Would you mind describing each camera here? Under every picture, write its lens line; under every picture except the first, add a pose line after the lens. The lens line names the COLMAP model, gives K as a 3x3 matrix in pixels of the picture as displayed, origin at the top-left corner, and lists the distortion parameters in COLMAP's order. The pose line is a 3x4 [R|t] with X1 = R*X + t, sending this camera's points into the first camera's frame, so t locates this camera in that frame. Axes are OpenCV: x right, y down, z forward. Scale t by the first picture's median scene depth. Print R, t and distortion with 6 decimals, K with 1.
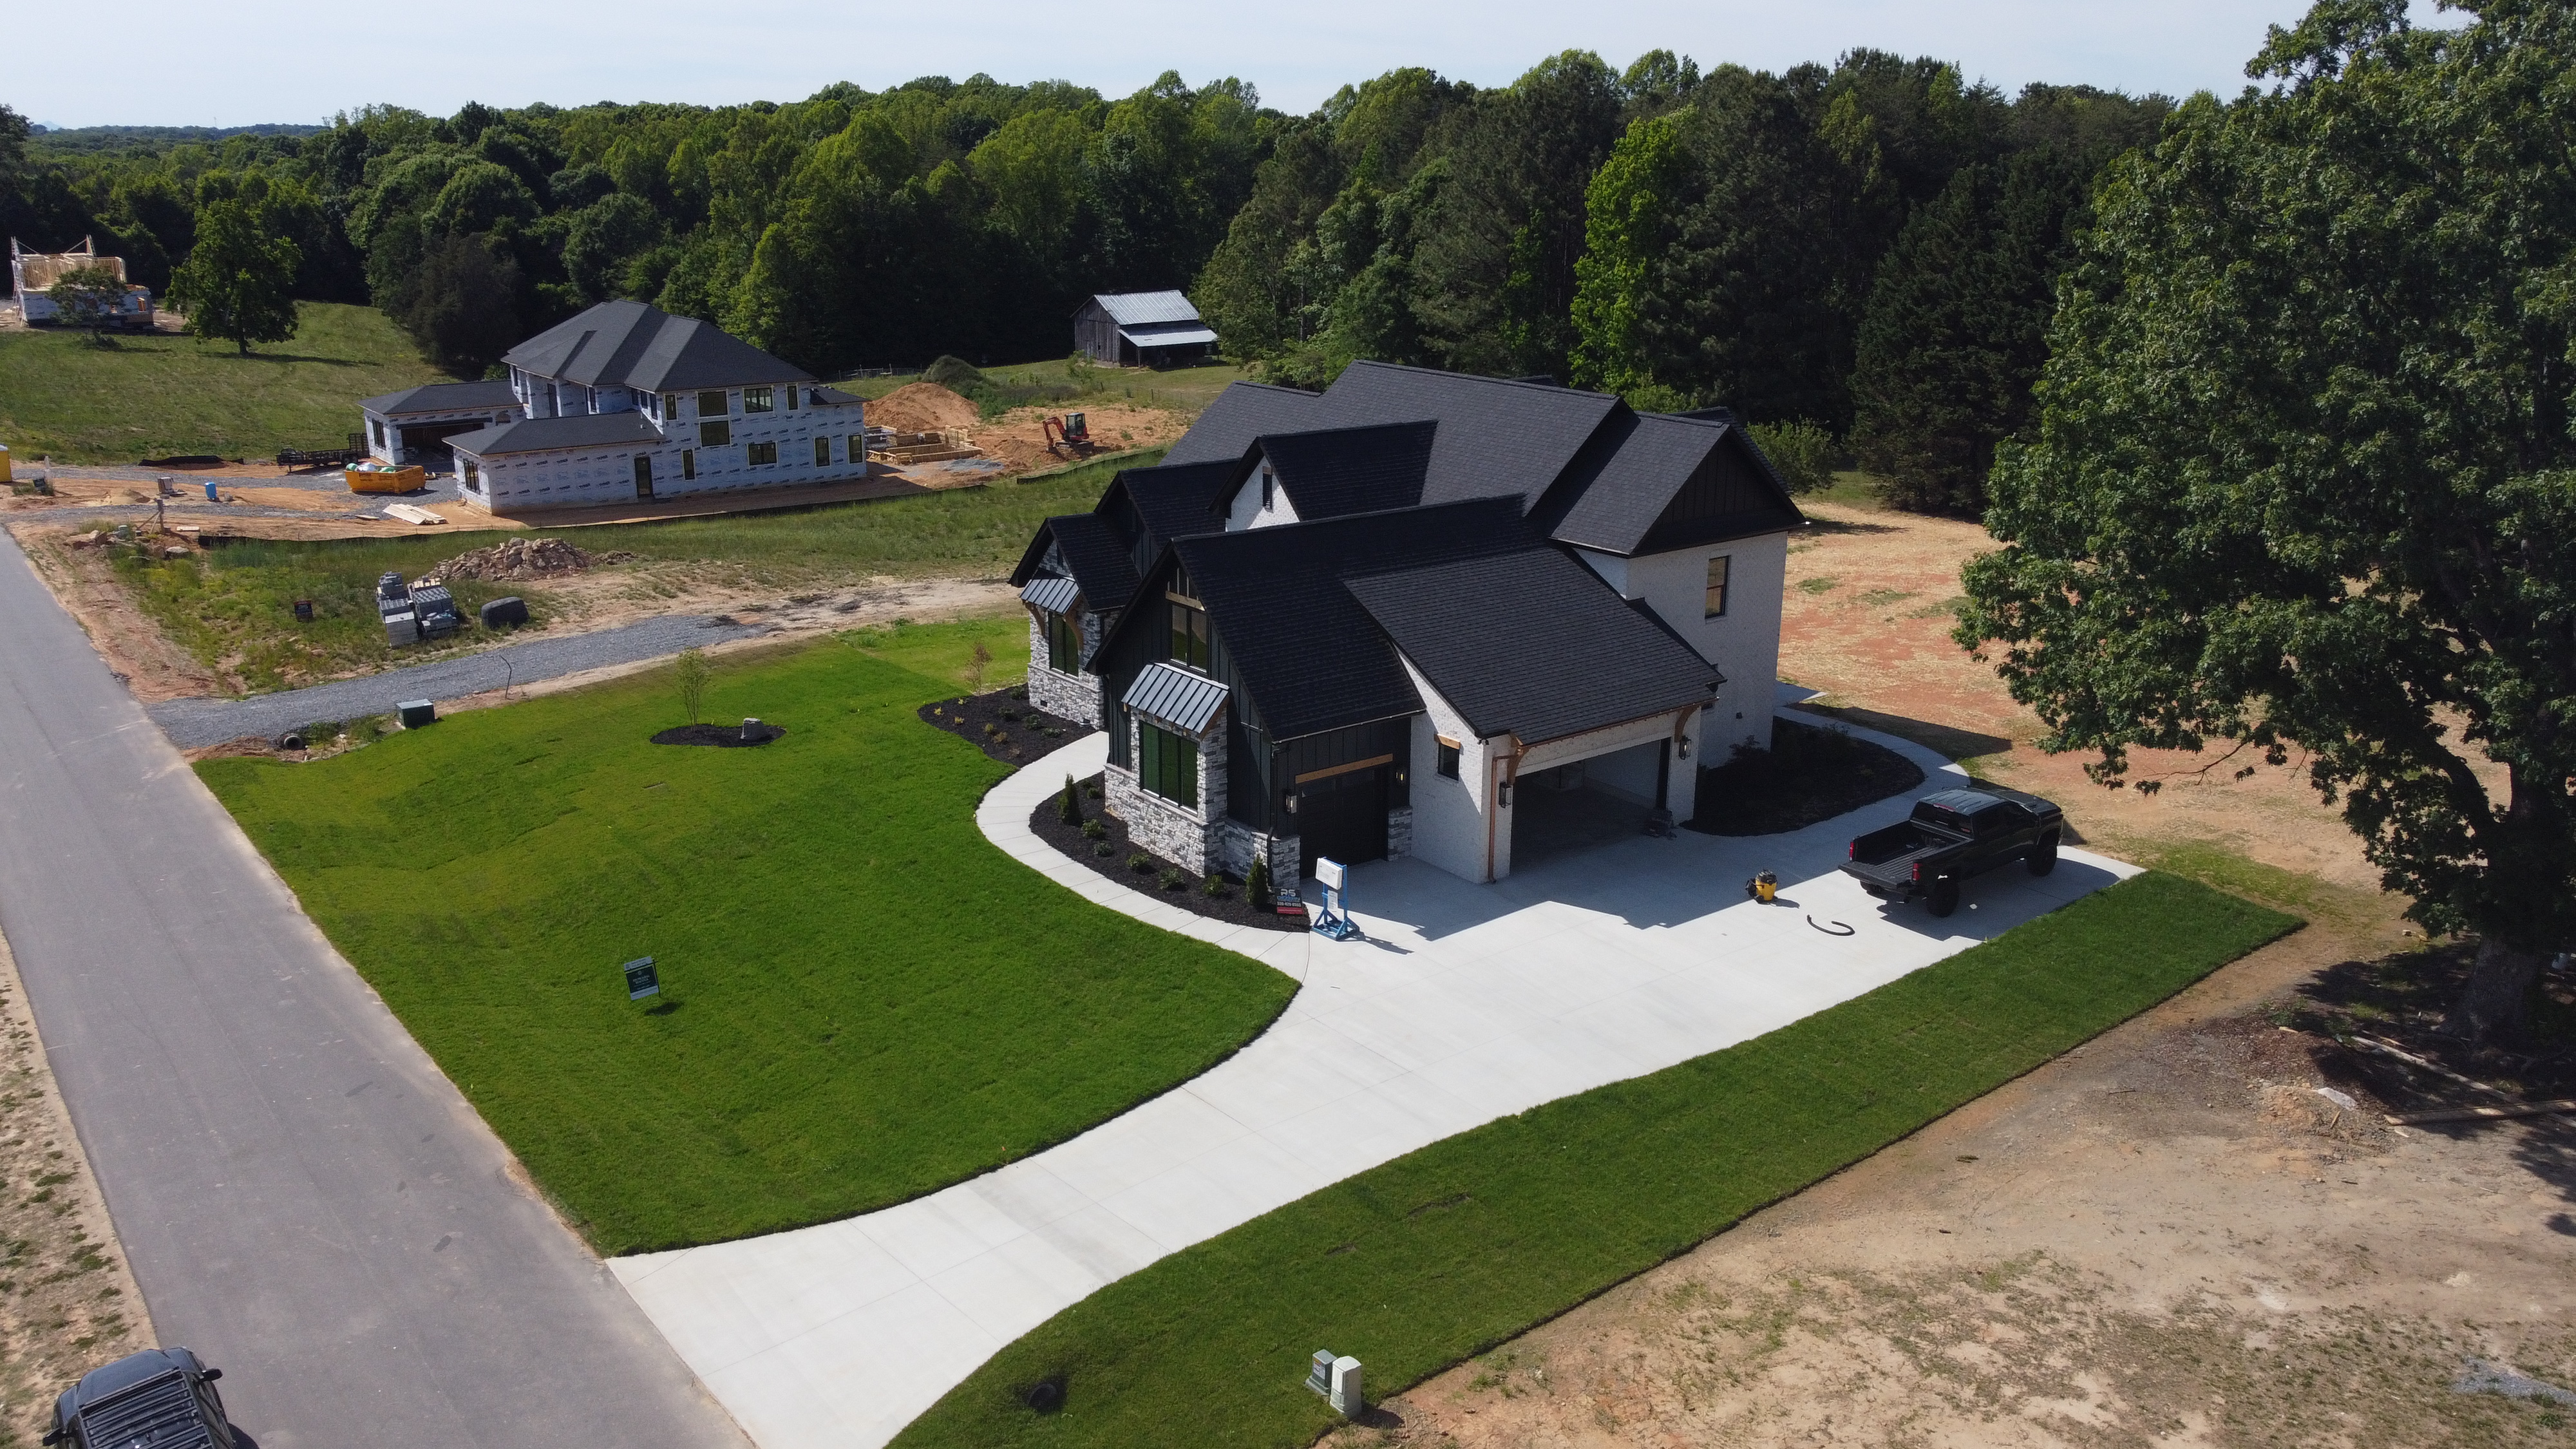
lens RADIAL K [[1970.6, 0, 1288.0], [0, 1970.6, 724.5], [0, 0, 1]] dist [-0.011215, 0.001829]
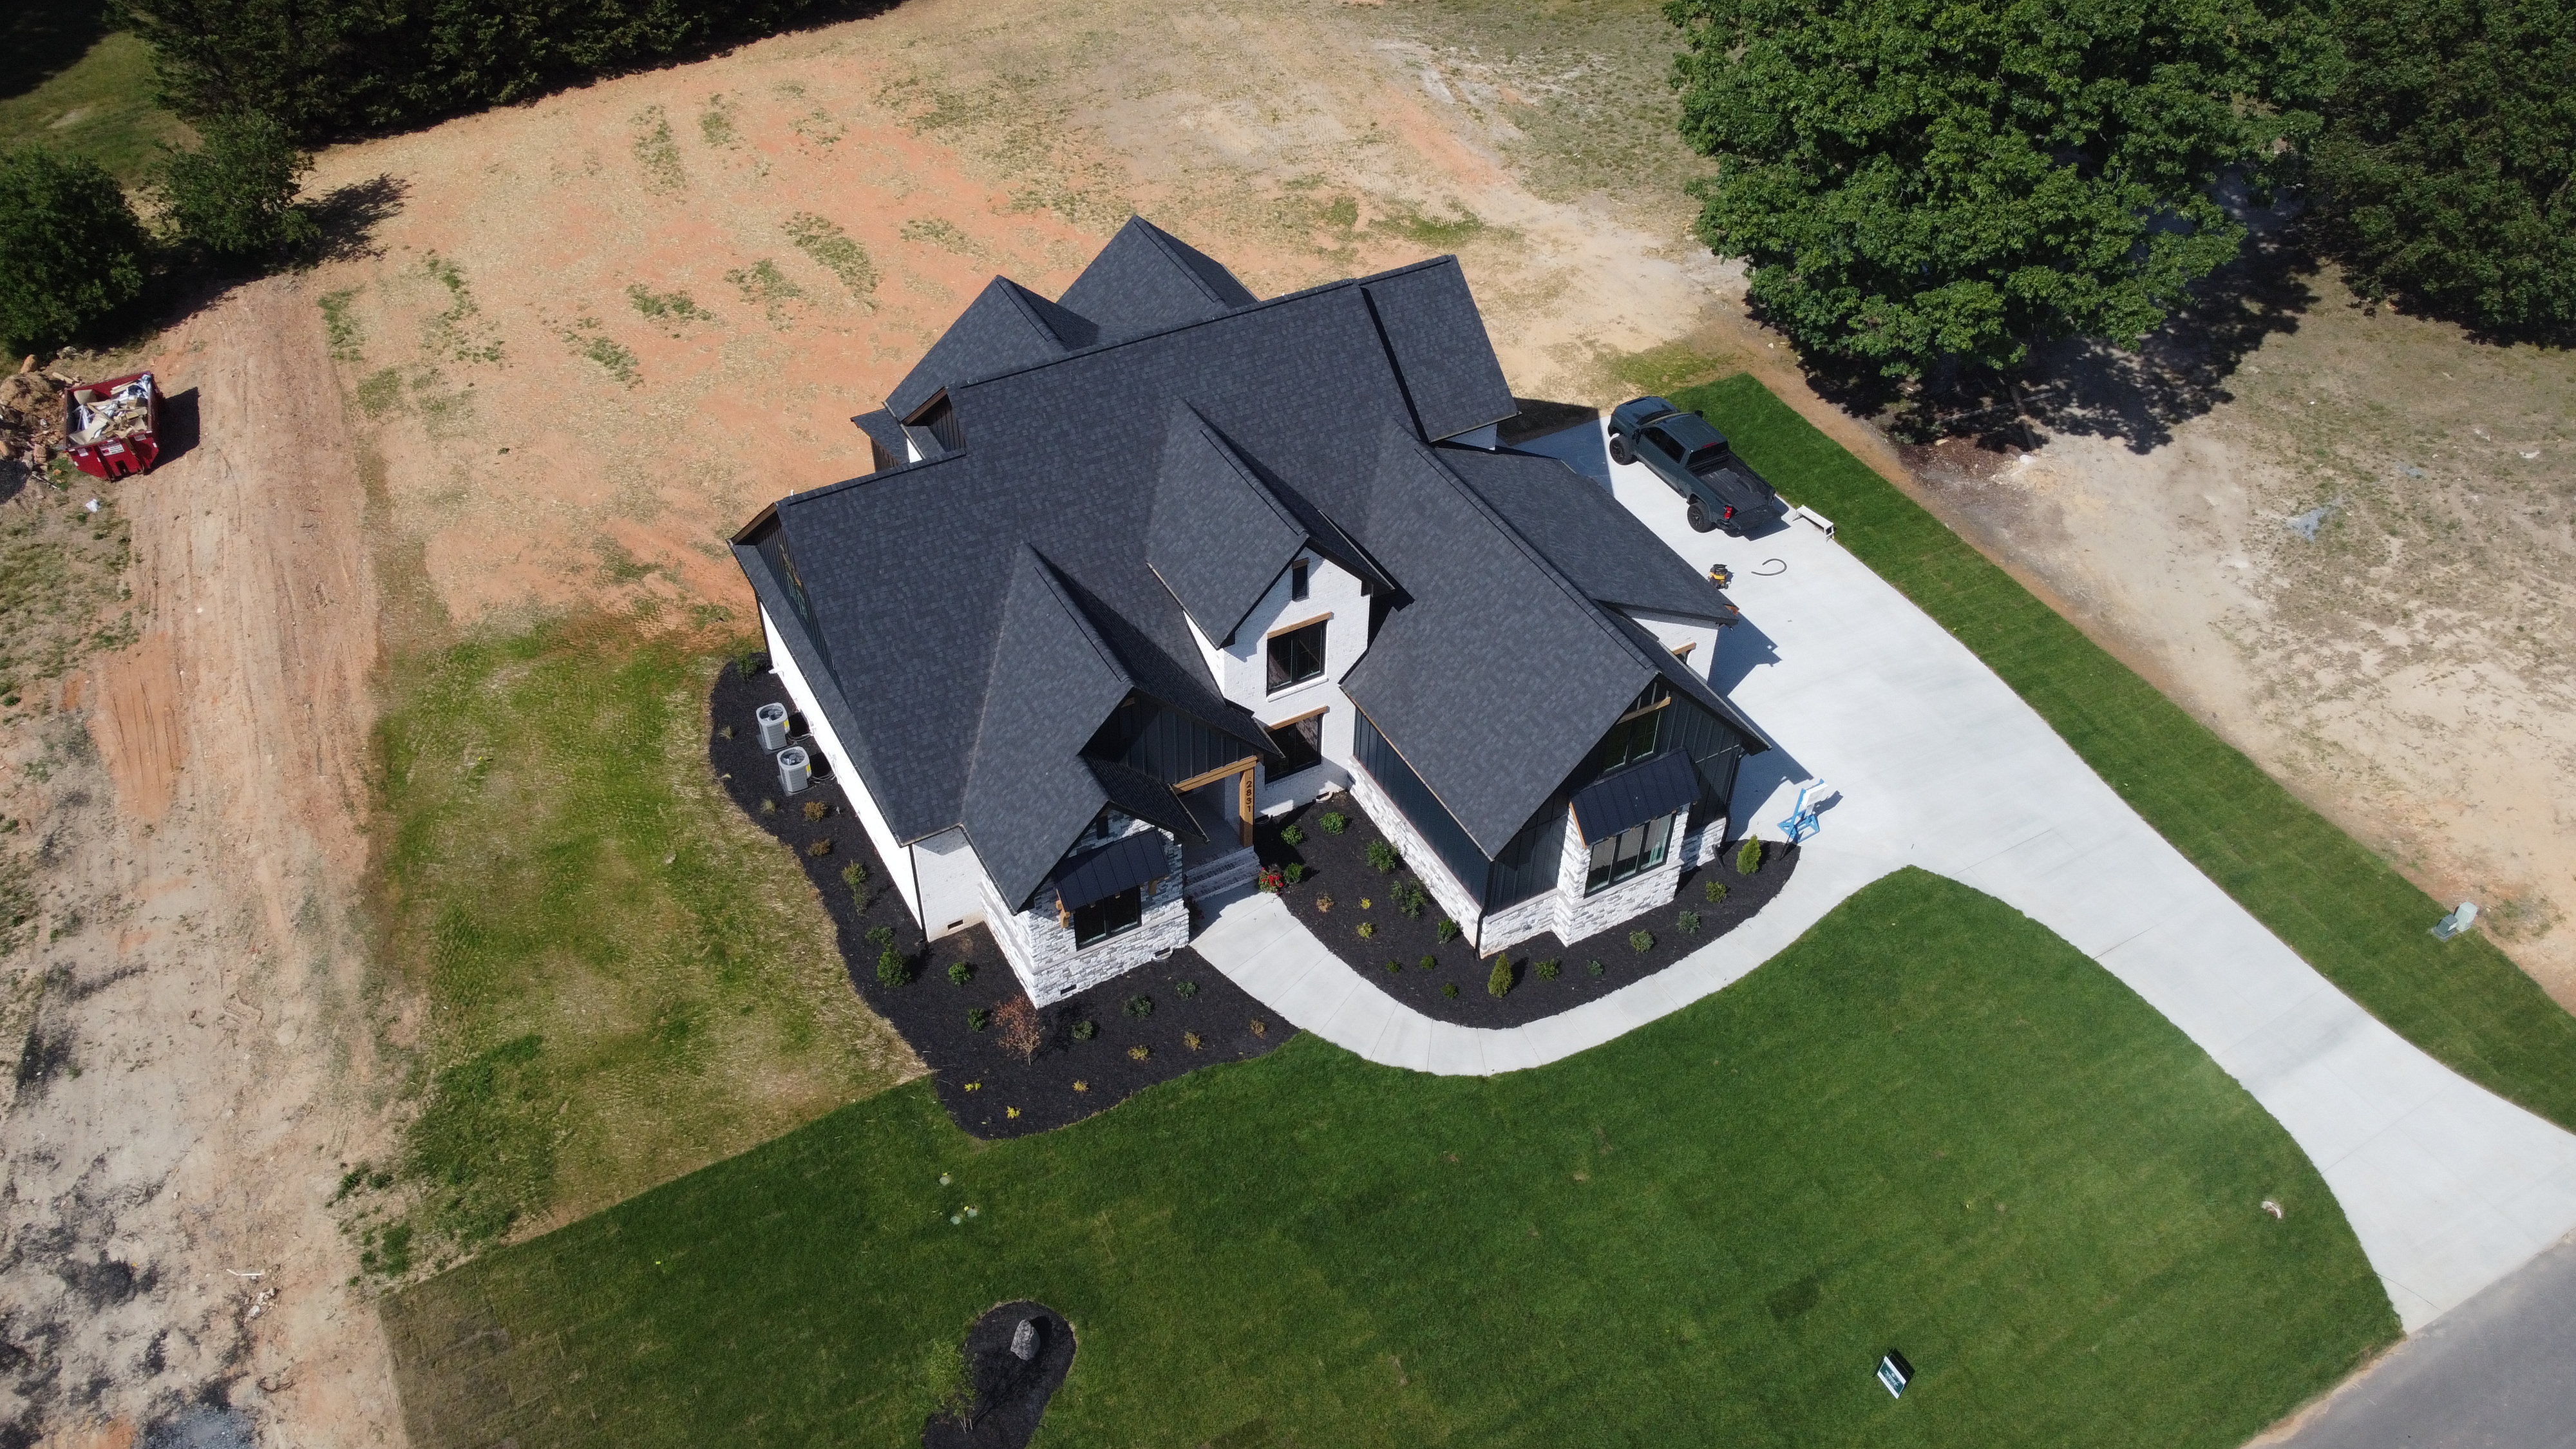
lens RADIAL K [[1955.6, 0, 1288.0], [0, 1955.6, 724.5], [0, 0, 1]] dist [0.000487, -0.004171]
pose [[0.150100, -0.670431, 0.726631, -0.616352], [0.266012, 0.735241, 0.623425, -0.558337], [-0.952212, 0.099717, 0.288702, 0.709865]]
